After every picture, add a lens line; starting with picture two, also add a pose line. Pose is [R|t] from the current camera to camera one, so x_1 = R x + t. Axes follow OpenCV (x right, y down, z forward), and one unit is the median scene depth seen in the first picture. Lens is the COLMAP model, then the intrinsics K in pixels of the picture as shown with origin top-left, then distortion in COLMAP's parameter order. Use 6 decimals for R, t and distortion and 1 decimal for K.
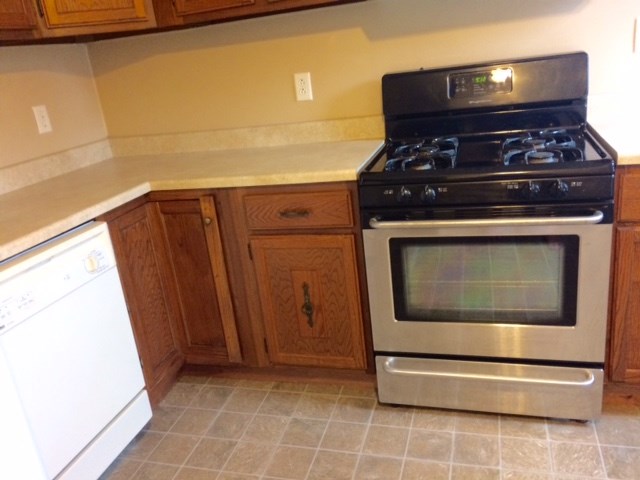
lens RADIAL K [[542.5, 0, 320.9], [0, 542.5, 241.5], [0, 0, 1]] dist [0.053421, -0.078133]
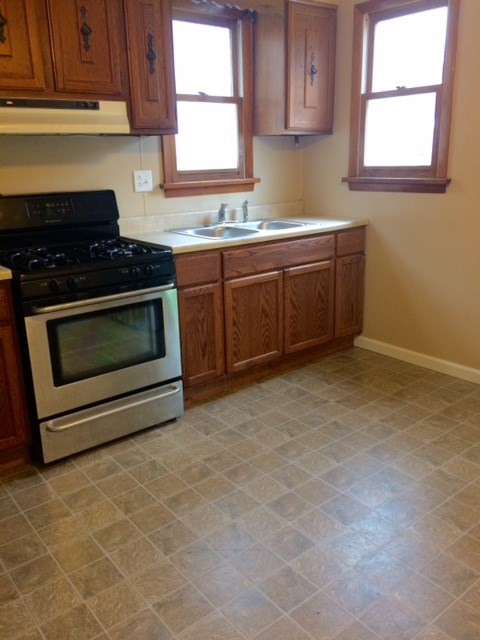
lens RADIAL K [[542.5, 0, 245.2], [0, 542.5, 322.0], [0, 0, 1]] dist [0.053421, -0.078133]
pose [[0.563919, -0.137448, 0.814311, -0.650250], [0.231329, 0.972867, 0.004014, 0.098413], [-0.792769, 0.186110, 0.580415, -0.120074]]
